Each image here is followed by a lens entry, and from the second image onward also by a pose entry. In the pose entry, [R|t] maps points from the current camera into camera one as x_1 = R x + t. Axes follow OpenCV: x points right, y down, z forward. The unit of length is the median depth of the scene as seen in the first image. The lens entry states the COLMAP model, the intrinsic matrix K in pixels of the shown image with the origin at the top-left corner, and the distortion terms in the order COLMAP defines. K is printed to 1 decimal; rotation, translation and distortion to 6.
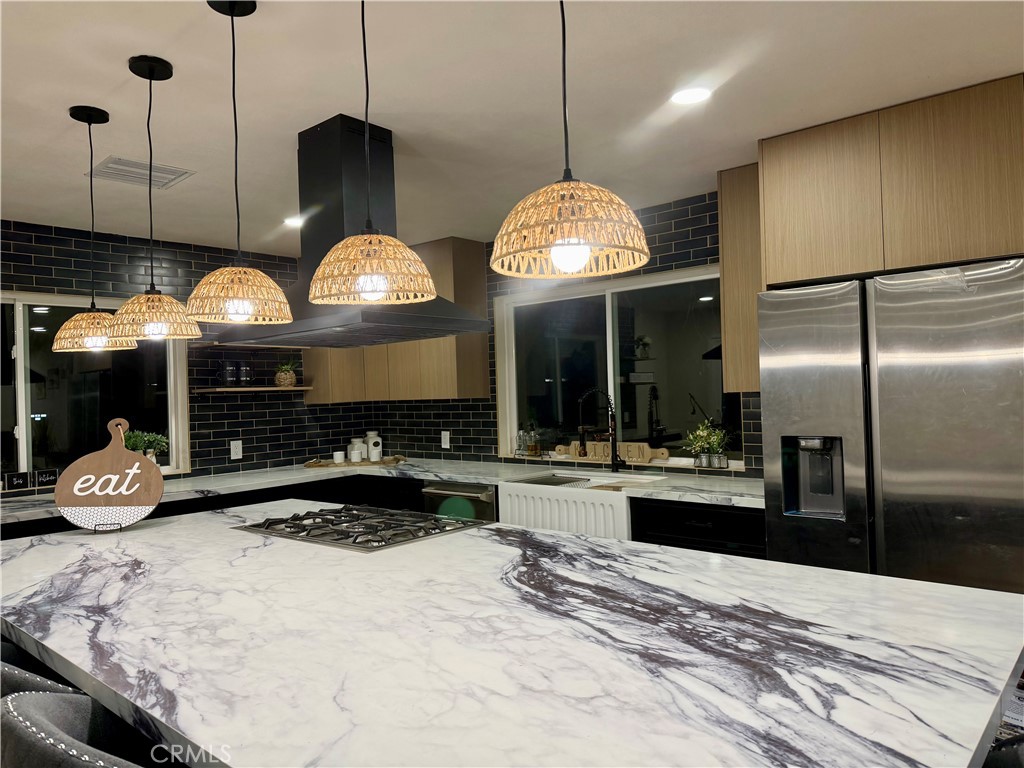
lens RADIAL K [[717.8, 0, 510.8], [0, 717.8, 385.8], [0, 0, 1]] dist [0.077176, -0.114834]
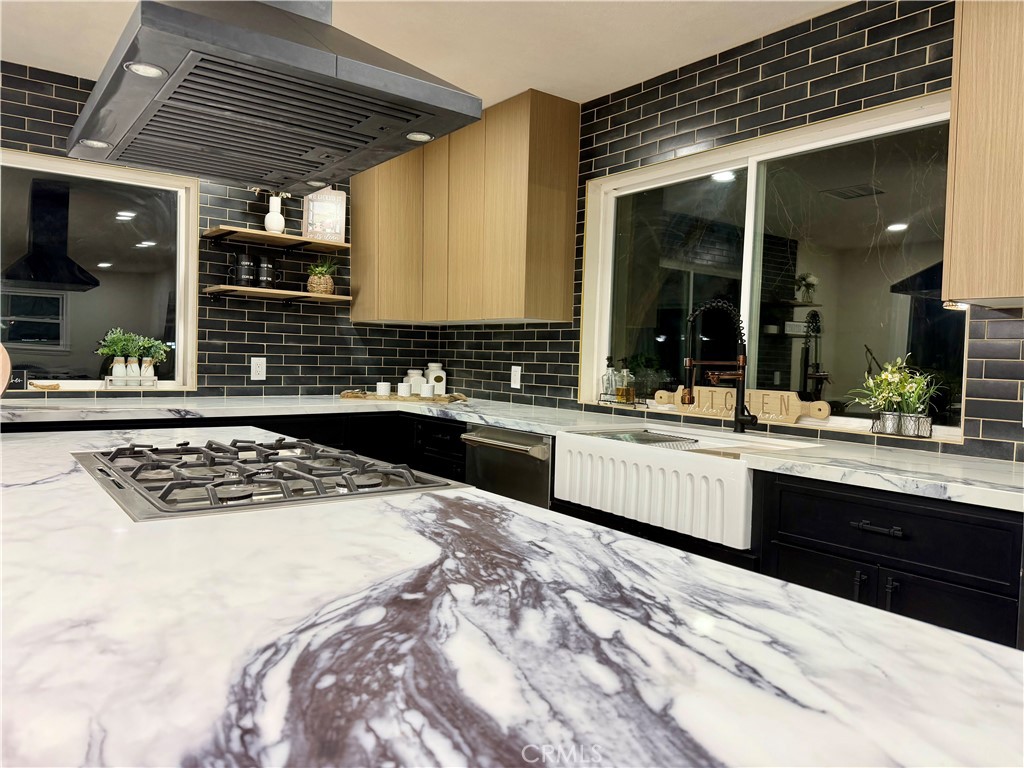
lens RADIAL K [[717.8, 0, 510.5], [0, 717.8, 384.9], [0, 0, 1]] dist [0.077176, -0.114834]
pose [[0.977427, 0.070766, -0.199071, 0.062538], [-0.061421, 0.996717, 0.052744, 0.048502], [0.202150, -0.039326, 0.978565, 0.279171]]
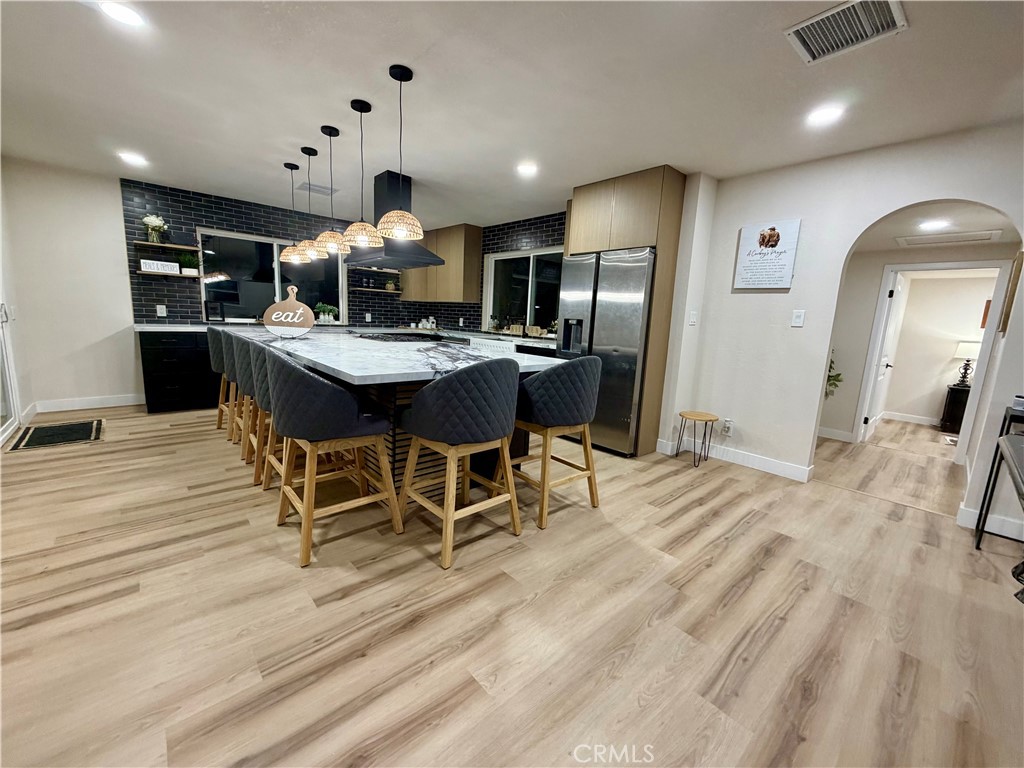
lens RADIAL K [[406.9, 0, 508.0], [0, 406.9, 386.3], [0, 0, 1]] dist [-0.000687, 0.000141]
pose [[0.990220, 0.098520, -0.098782, 0.210855], [-0.079615, 0.980479, 0.179785, 0.037431], [0.114567, -0.170163, 0.978733, -0.242426]]
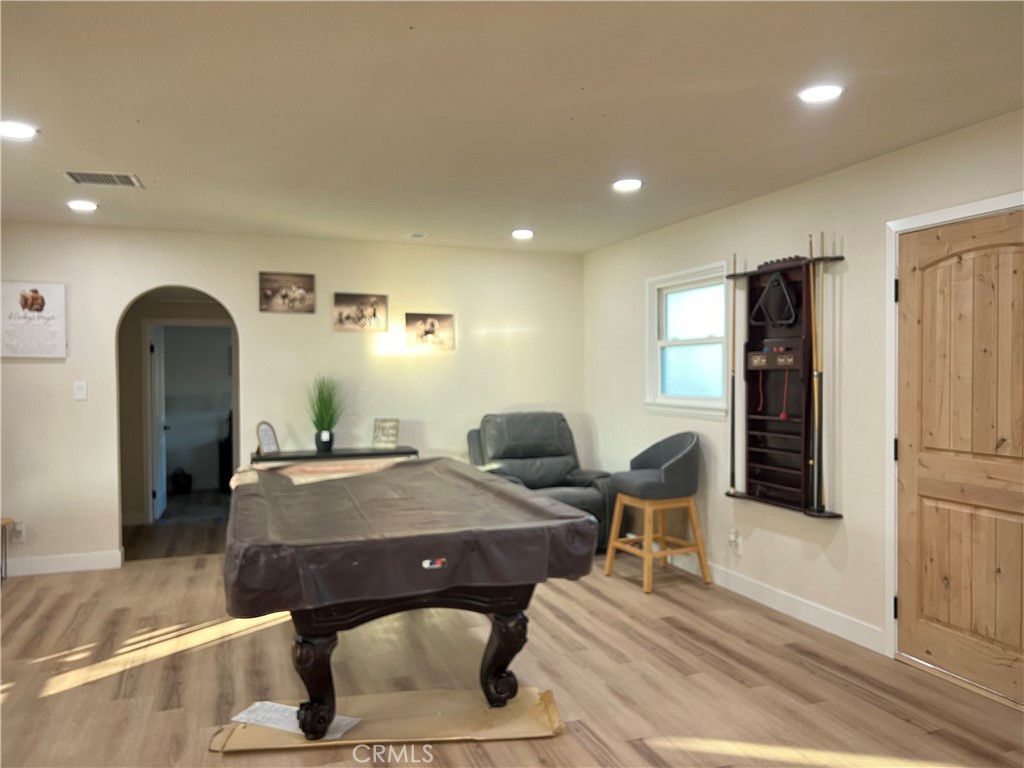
lens RADIAL K [[777.0, 0, 504.3], [0, 777.0, 385.0], [0, 0, 1]] dist [0.049178, -0.047548]
pose [[0.478846, 0.023767, 0.877577, -0.113514], [-0.015377, 0.999707, -0.018684, 0.013388], [-0.877764, -0.004548, 0.479071, -0.622725]]
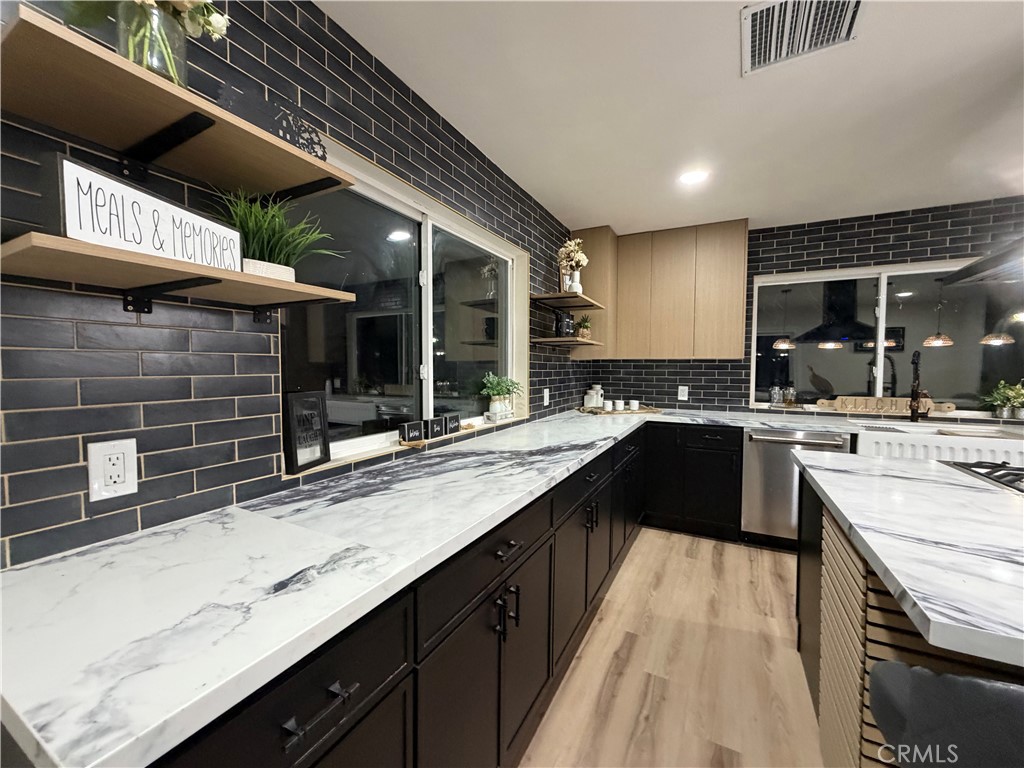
lens RADIAL K [[406.9, 0, 508.1], [0, 406.9, 386.2], [0, 0, 1]] dist [-0.000687, 0.000141]
pose [[0.970672, 0.026382, 0.238957, -0.612790], [-0.038282, 0.998240, 0.045297, 0.048275], [-0.237341, -0.053116, 0.969973, 0.440613]]
